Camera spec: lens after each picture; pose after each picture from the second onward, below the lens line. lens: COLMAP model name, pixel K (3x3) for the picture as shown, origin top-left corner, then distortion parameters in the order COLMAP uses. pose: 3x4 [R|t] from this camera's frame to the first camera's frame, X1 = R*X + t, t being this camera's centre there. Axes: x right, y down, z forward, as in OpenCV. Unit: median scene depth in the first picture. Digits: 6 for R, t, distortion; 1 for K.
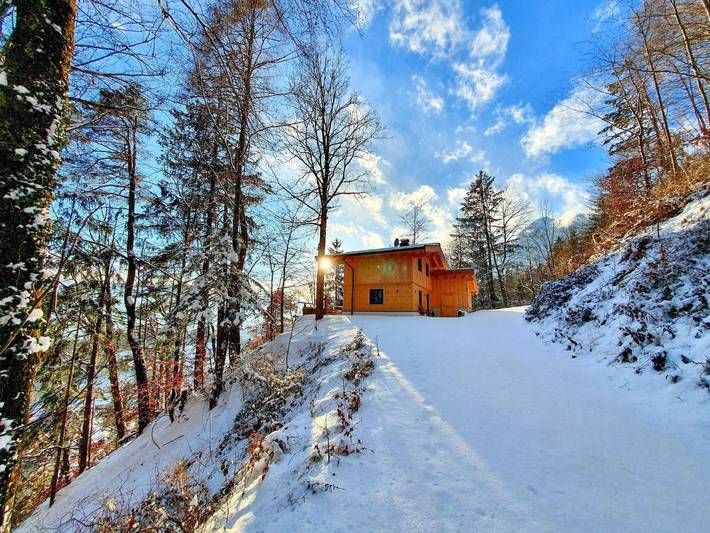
lens RADIAL K [[282.1, 0, 355.0], [0, 282.1, 266.5], [0, 0, 1]] dist [0.000284, 0.000004]
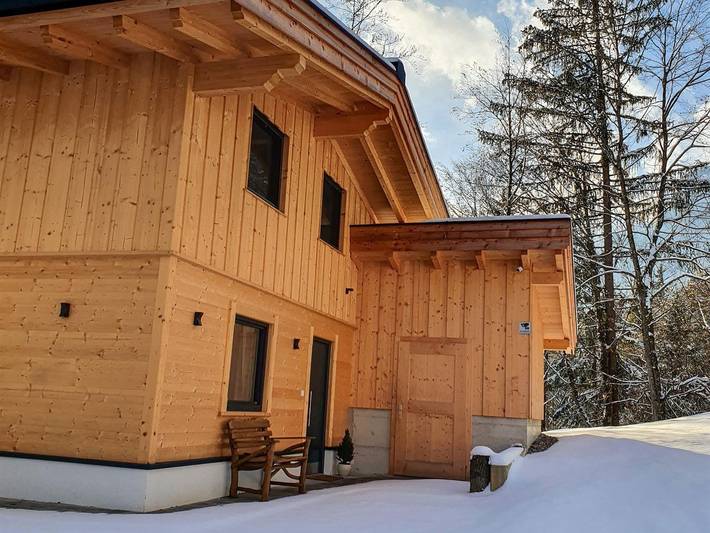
lens RADIAL K [[734.8, 0, 355.0], [0, 734.8, 266.5], [0, 0, 1]] dist [-0.000089, -0.007343]
pose [[0.985989, 0.070378, 0.151239, 0.128144], [-0.071975, 0.997393, 0.005103, 0.028628], [-0.150486, -0.015917, 0.988484, 0.331313]]
